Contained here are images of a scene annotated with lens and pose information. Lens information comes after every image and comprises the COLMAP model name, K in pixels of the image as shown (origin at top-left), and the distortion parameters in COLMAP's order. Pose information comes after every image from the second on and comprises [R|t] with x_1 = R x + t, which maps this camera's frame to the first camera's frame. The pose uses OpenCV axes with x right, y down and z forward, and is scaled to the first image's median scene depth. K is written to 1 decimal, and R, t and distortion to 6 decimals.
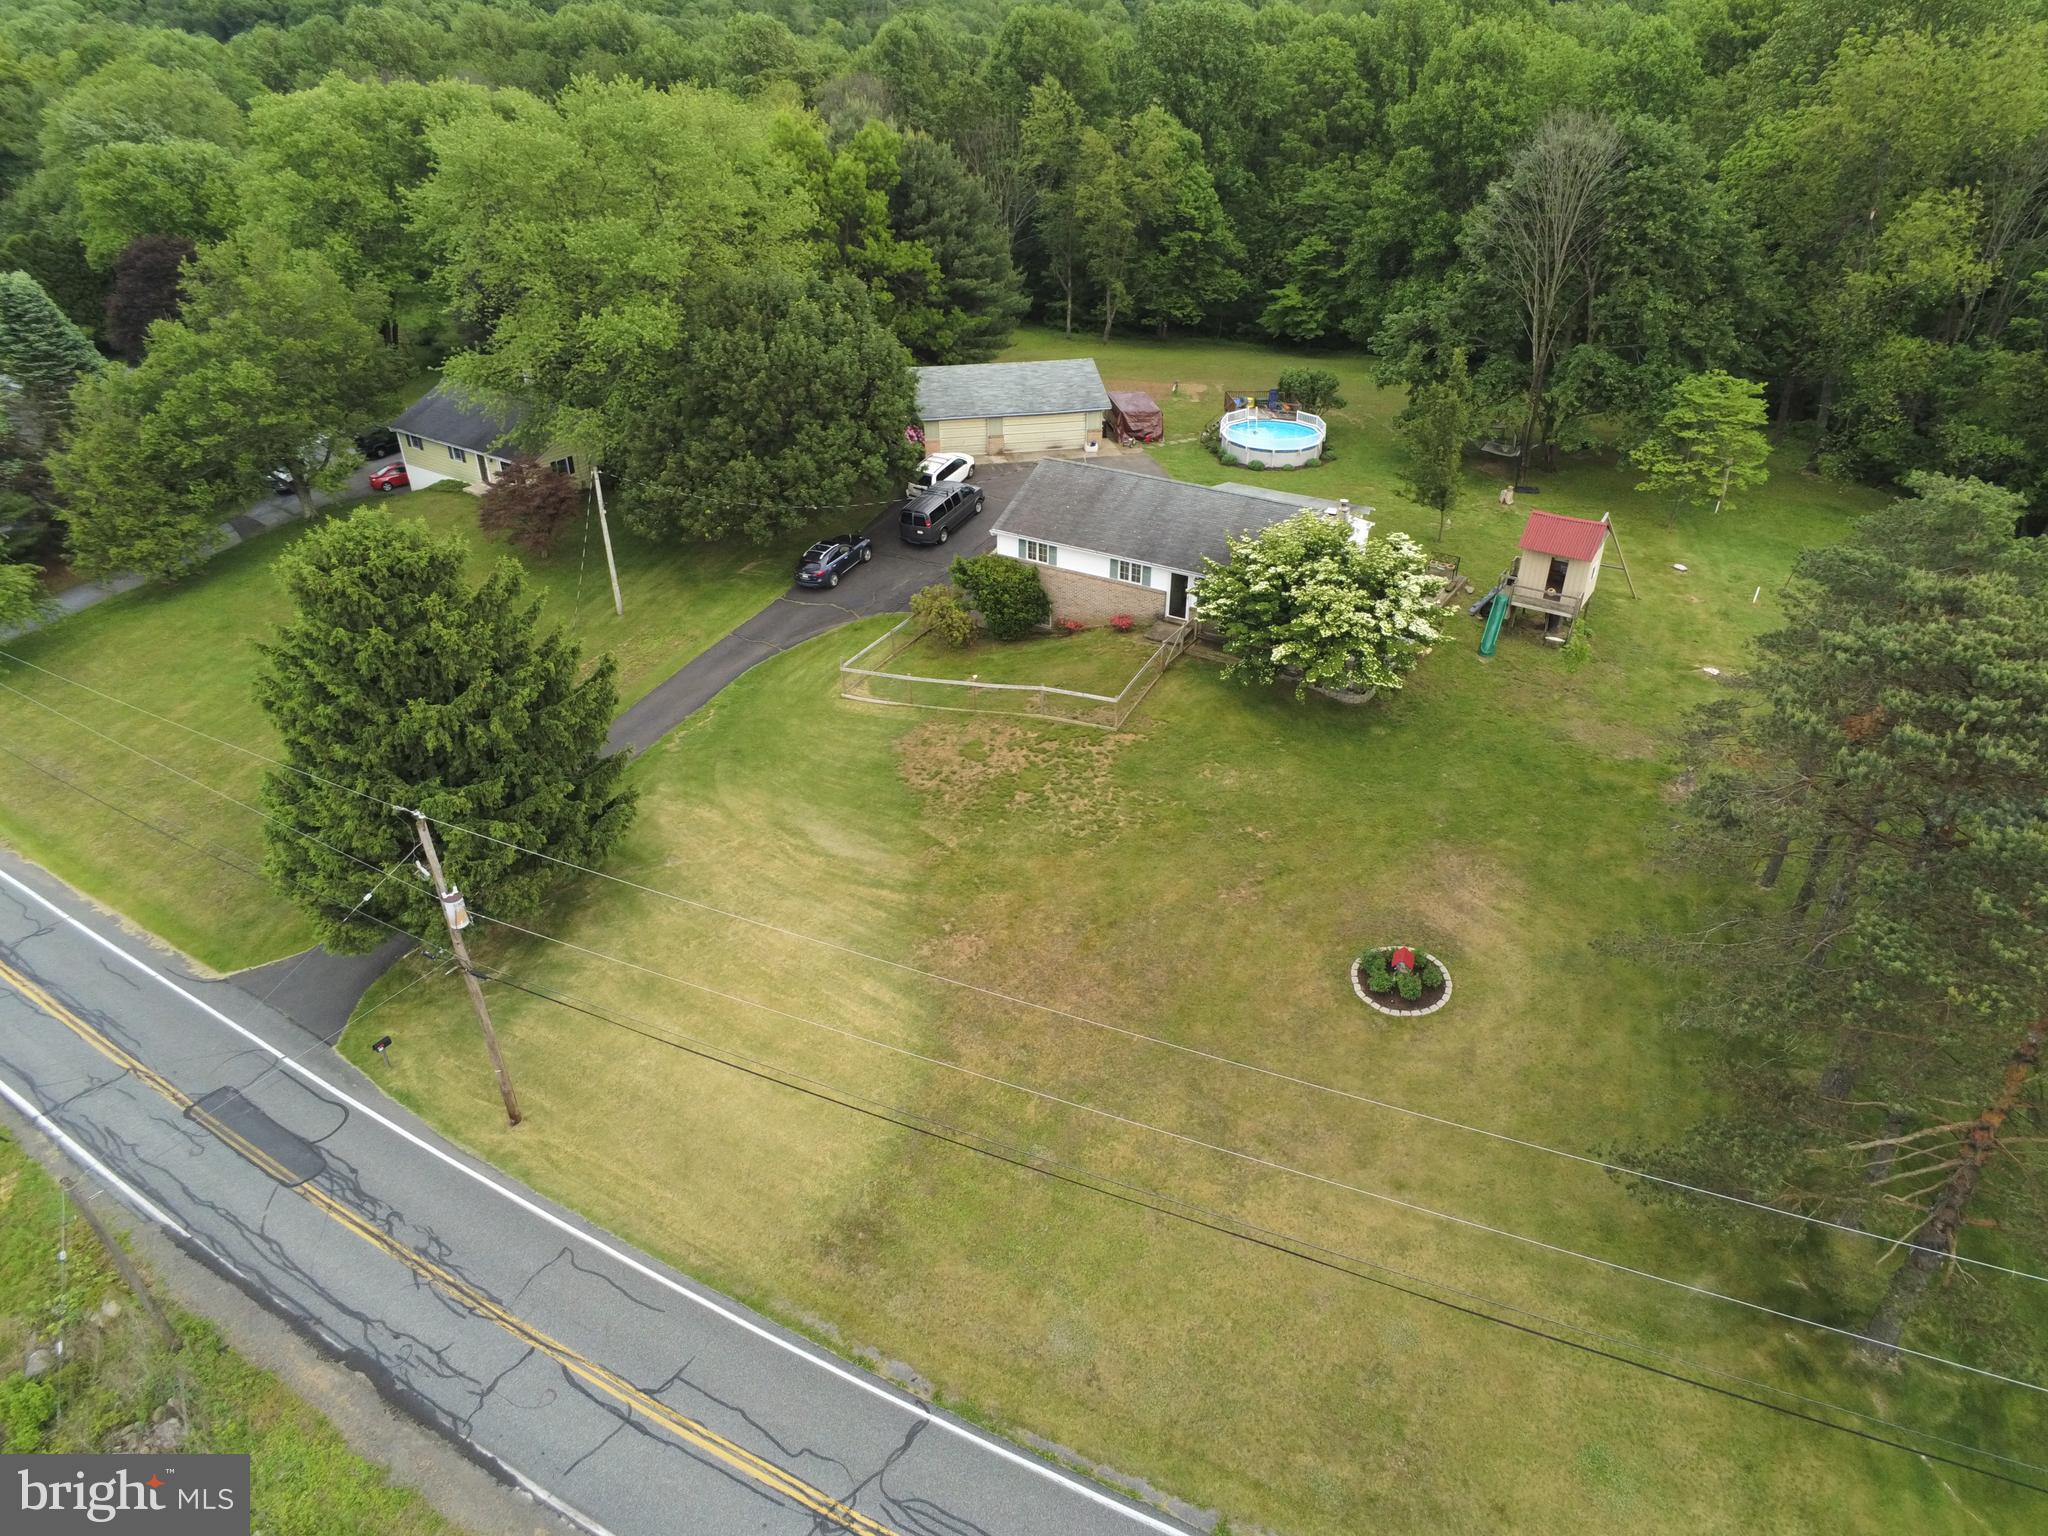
lens RADIAL K [[1330.3, 0, 1021.7], [0, 1330.3, 764.8], [0, 0, 1]] dist [-0.000210, 0.000544]
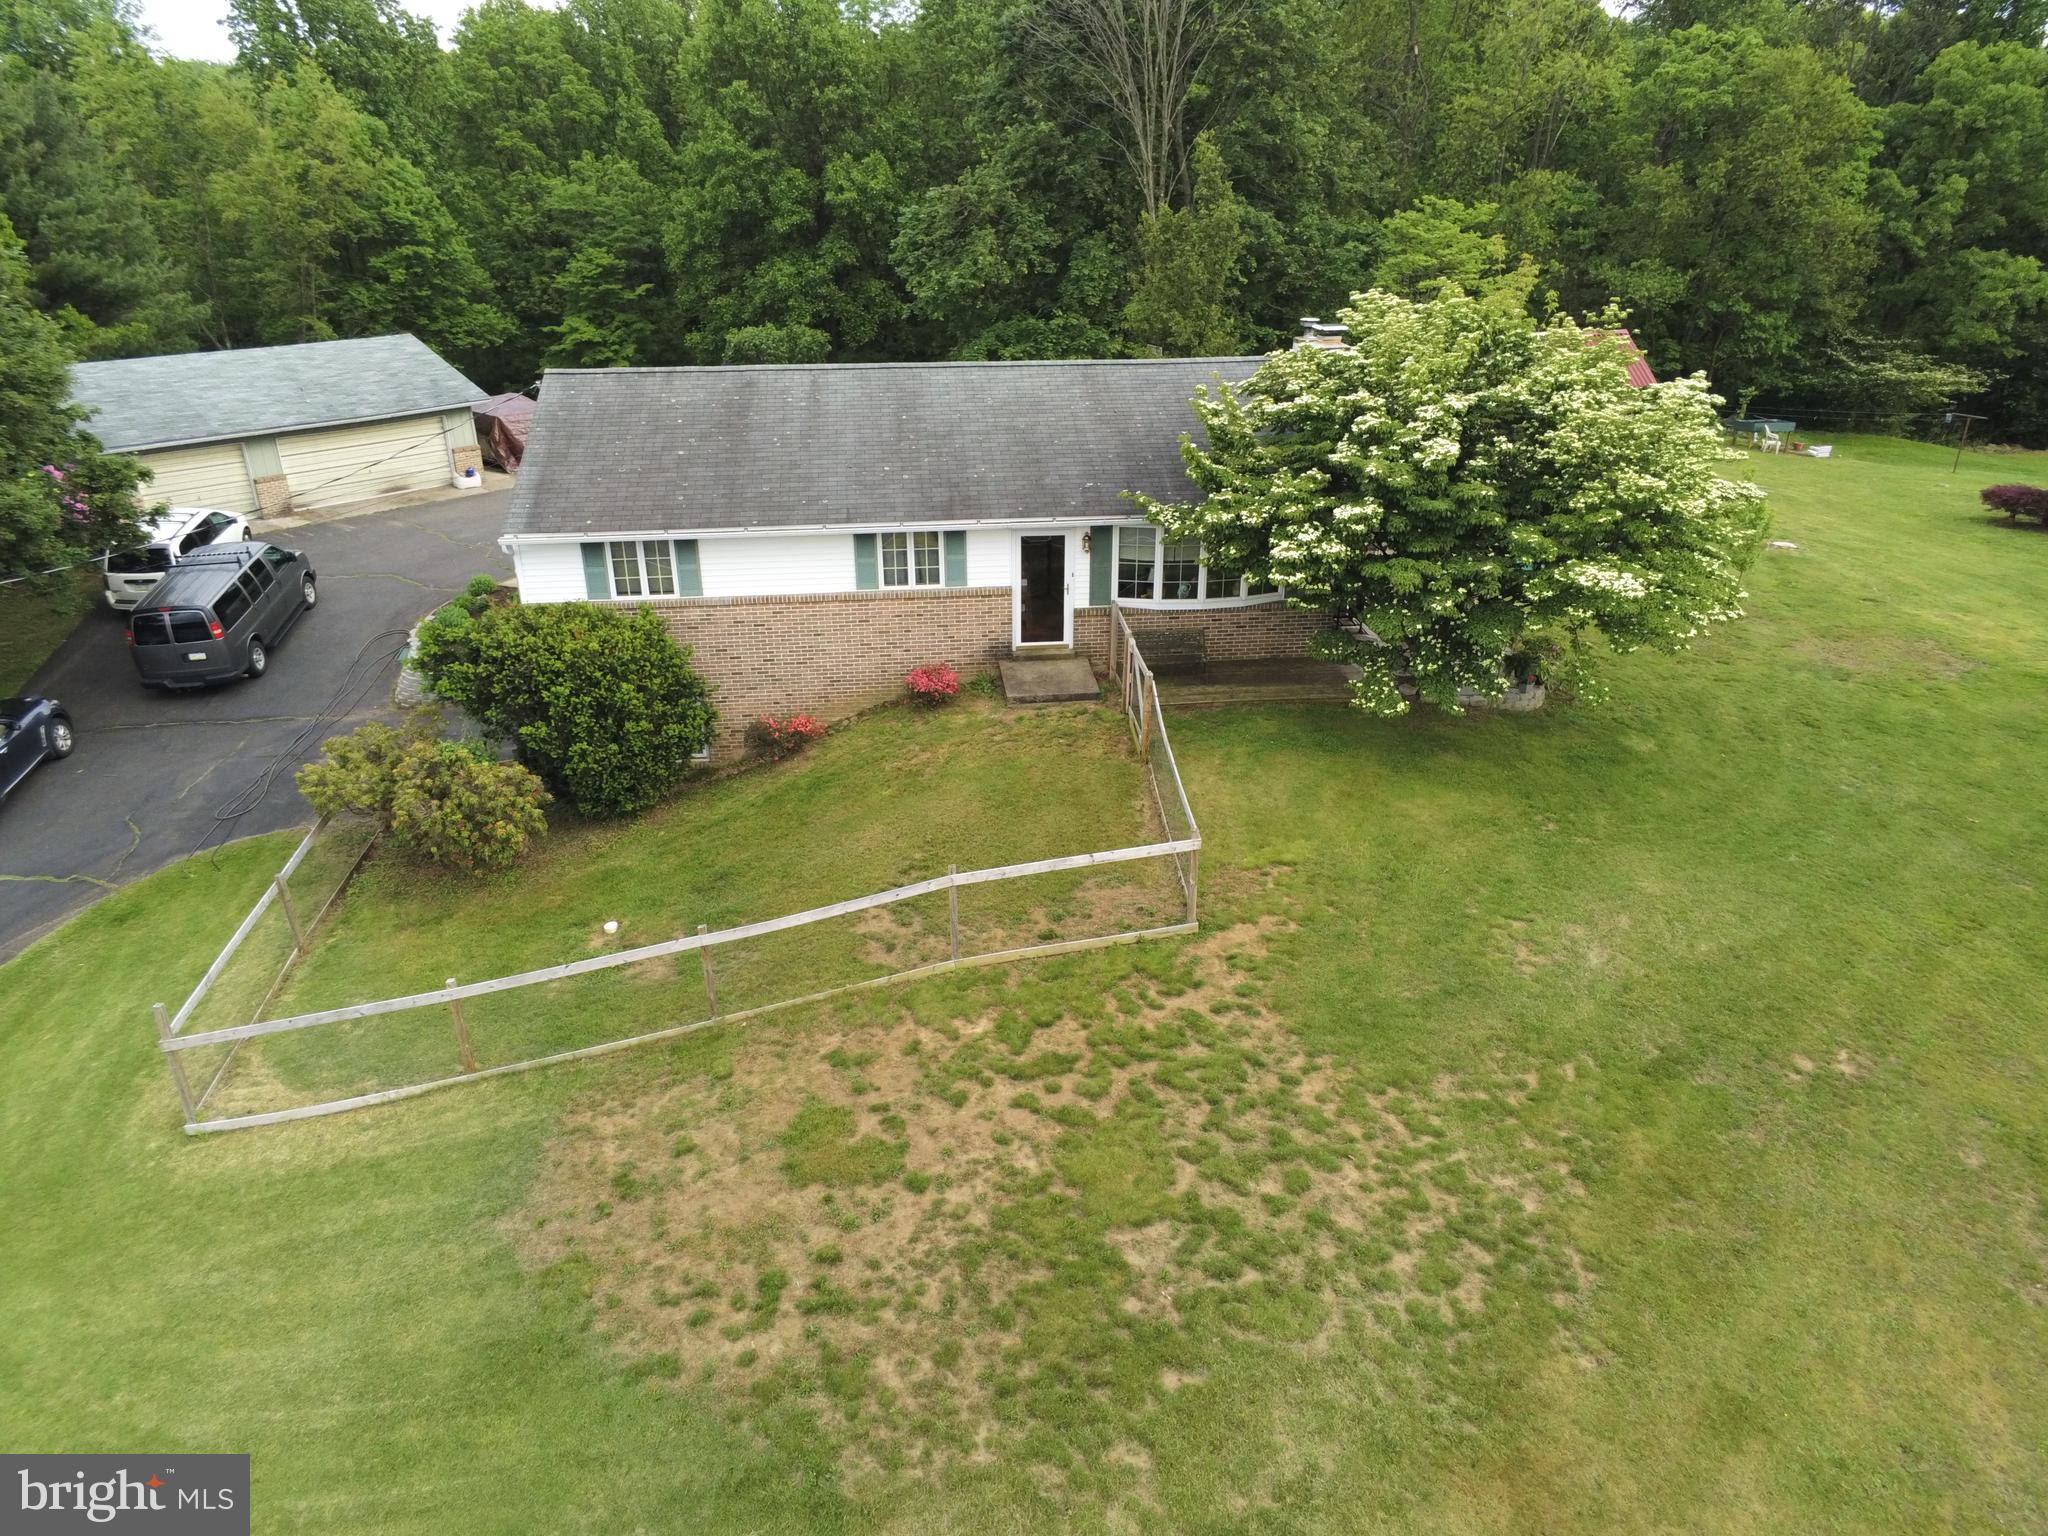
lens RADIAL K [[1330.3, 0, 1025.2], [0, 1330.3, 771.0], [0, 0, 1]] dist [-0.000210, 0.000544]
pose [[0.799938, -0.249361, 0.545819, -0.124021], [0.311228, 0.950079, -0.022079, -0.061558], [-0.513065, 0.187536, 0.837612, 0.627415]]
